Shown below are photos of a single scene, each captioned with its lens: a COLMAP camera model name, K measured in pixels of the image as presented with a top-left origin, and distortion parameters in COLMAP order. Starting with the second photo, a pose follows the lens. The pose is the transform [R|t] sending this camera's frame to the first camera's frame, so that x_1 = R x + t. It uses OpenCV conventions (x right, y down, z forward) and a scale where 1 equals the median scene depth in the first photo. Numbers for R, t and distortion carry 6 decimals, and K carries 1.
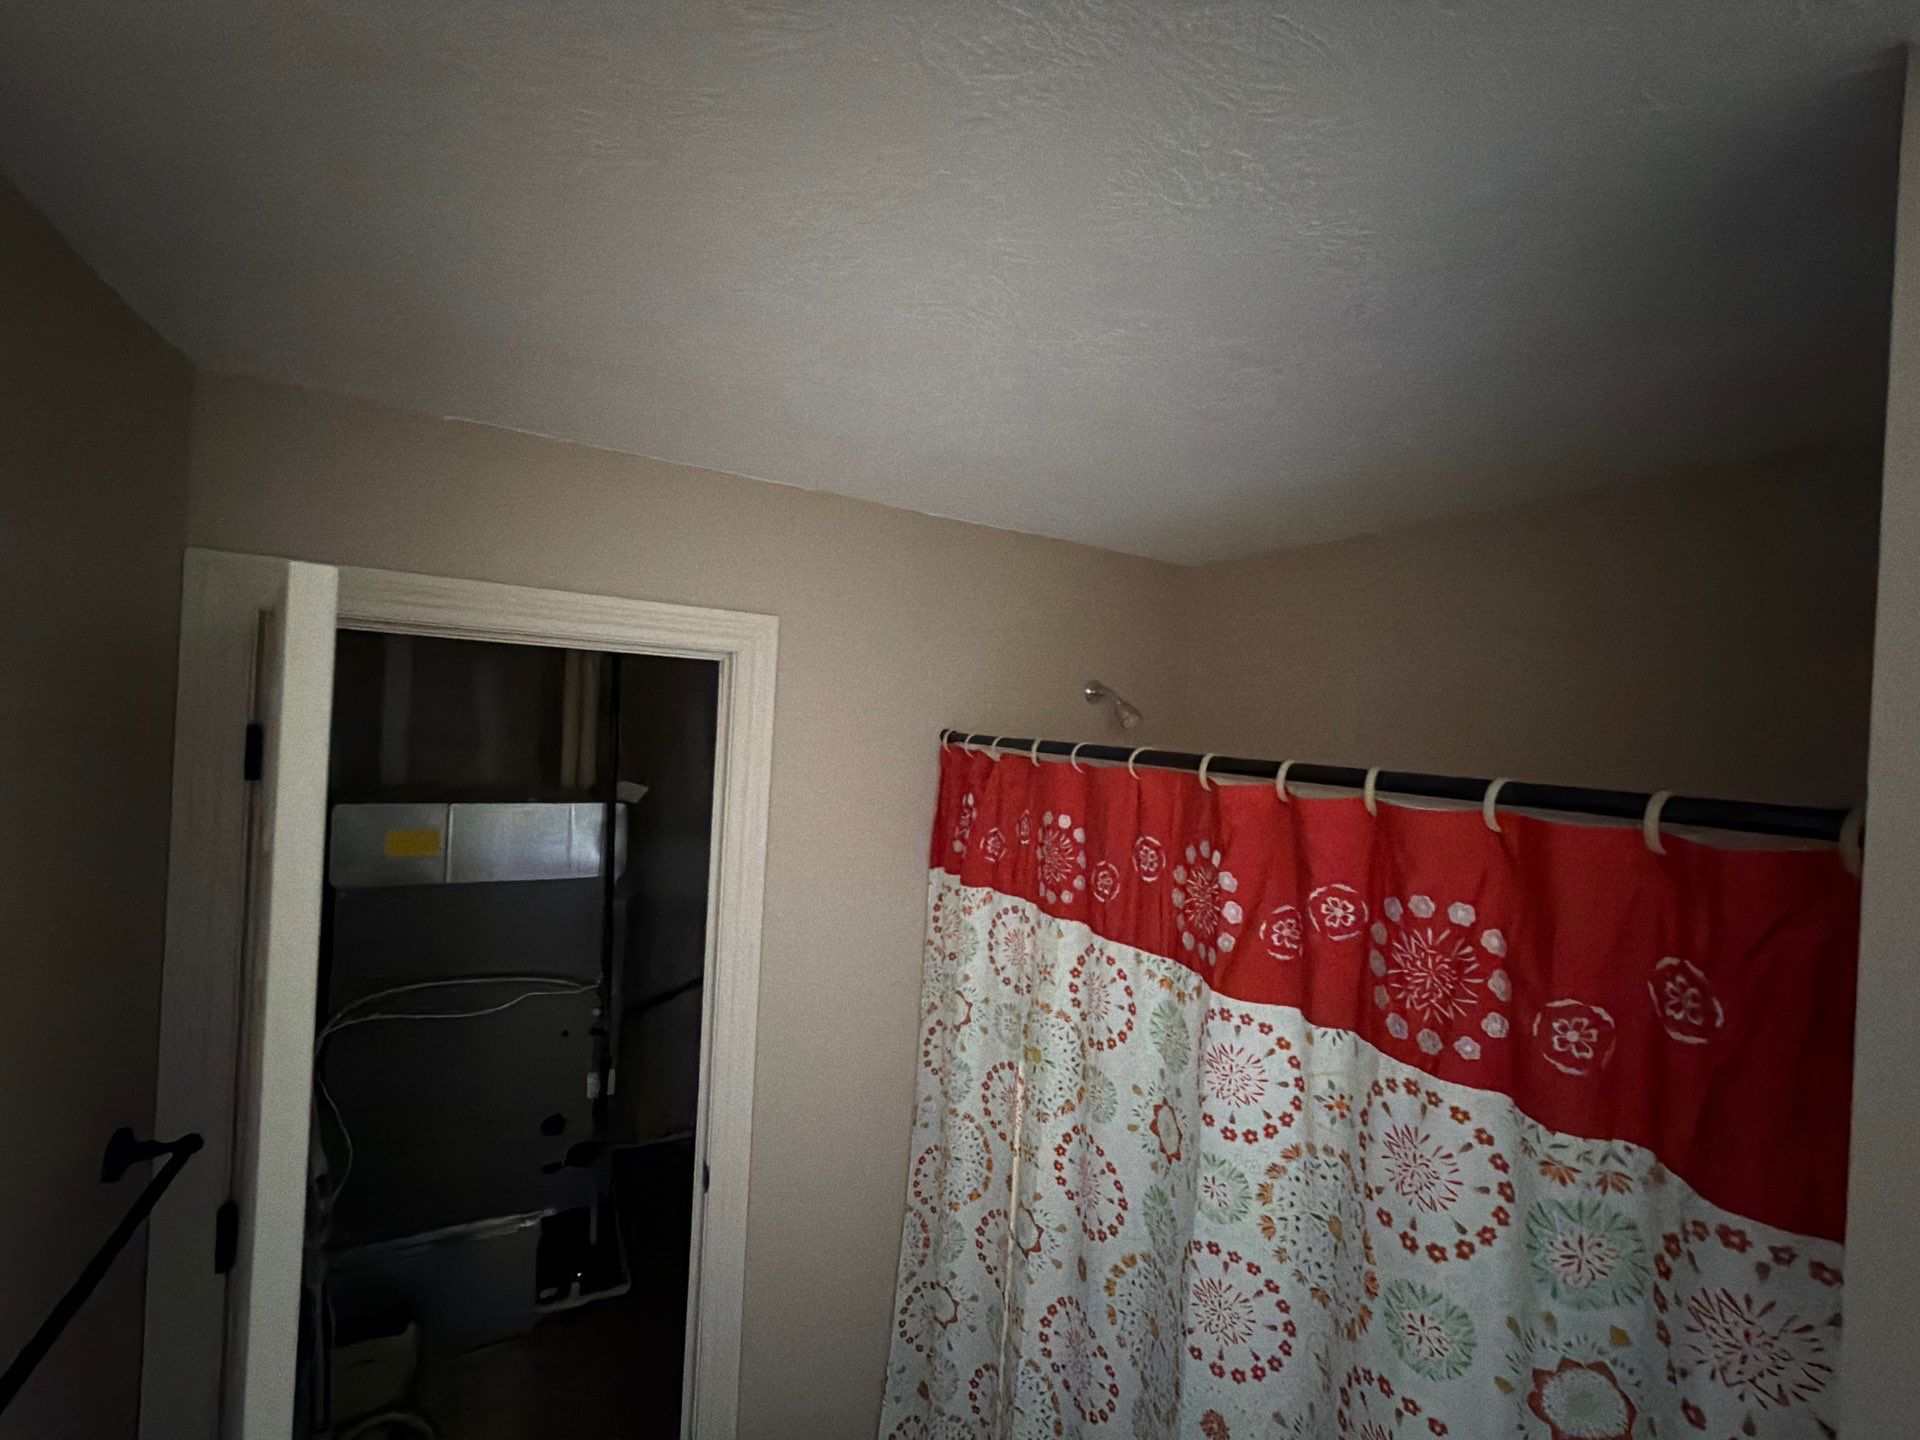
lens RADIAL K [[763.1, 0, 959.7], [0, 763.1, 714.1], [0, 0, 1]] dist [-0.001835, 0.001103]
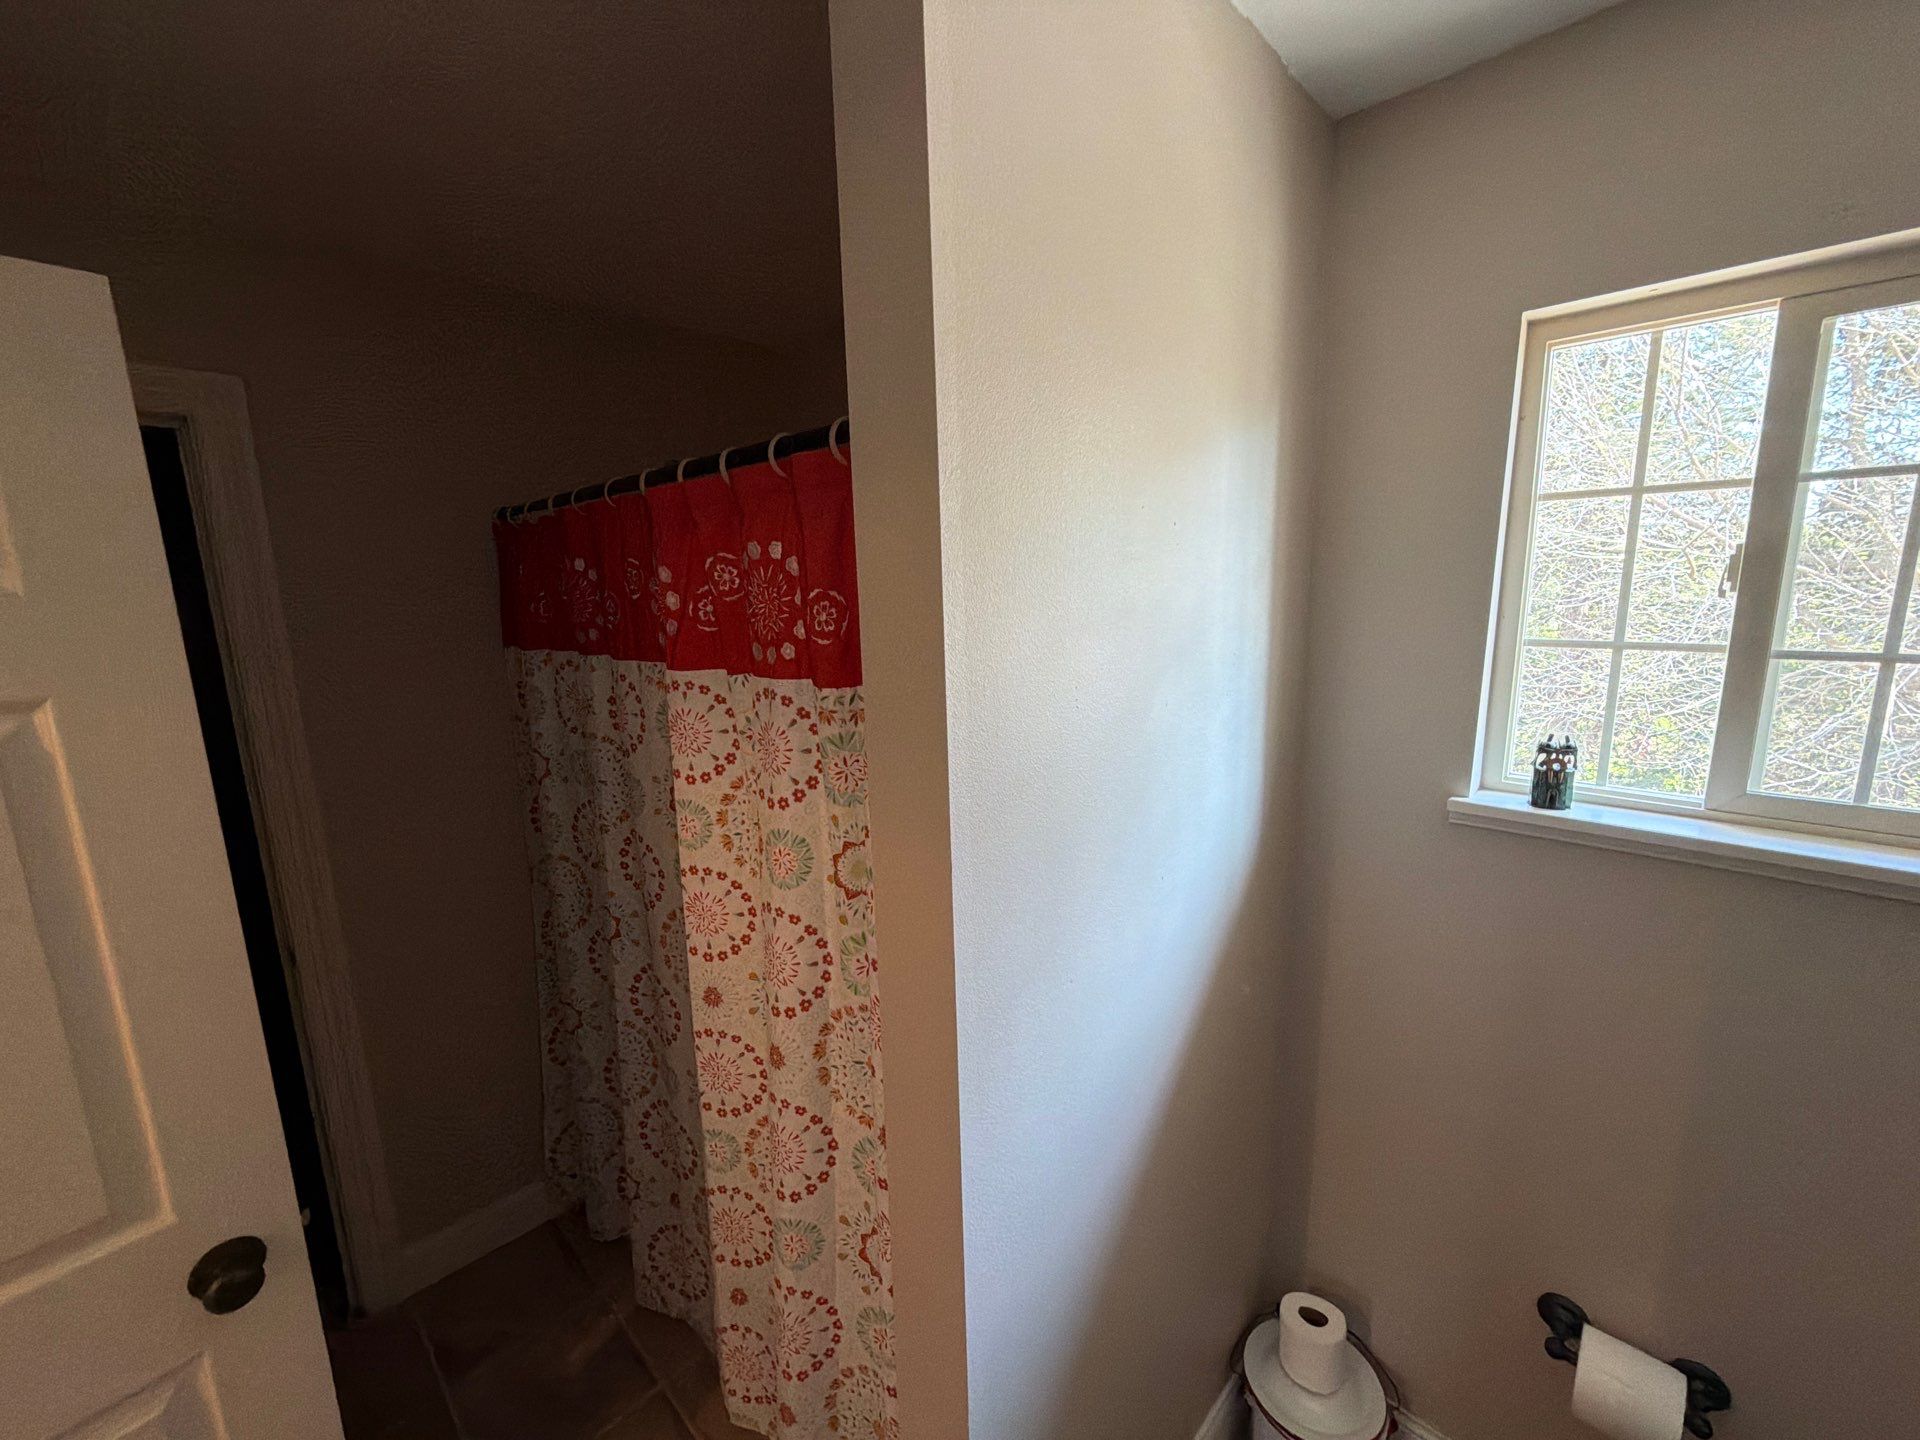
lens RADIAL K [[763.1, 0, 942.6], [0, 763.1, 719.8], [0, 0, 1]] dist [-0.001835, 0.001103]
pose [[0.958846, -0.127423, 0.253726, 0.452903], [0.076601, 0.976597, 0.200974, 0.244261], [-0.273397, -0.173267, 0.946167, -0.271108]]
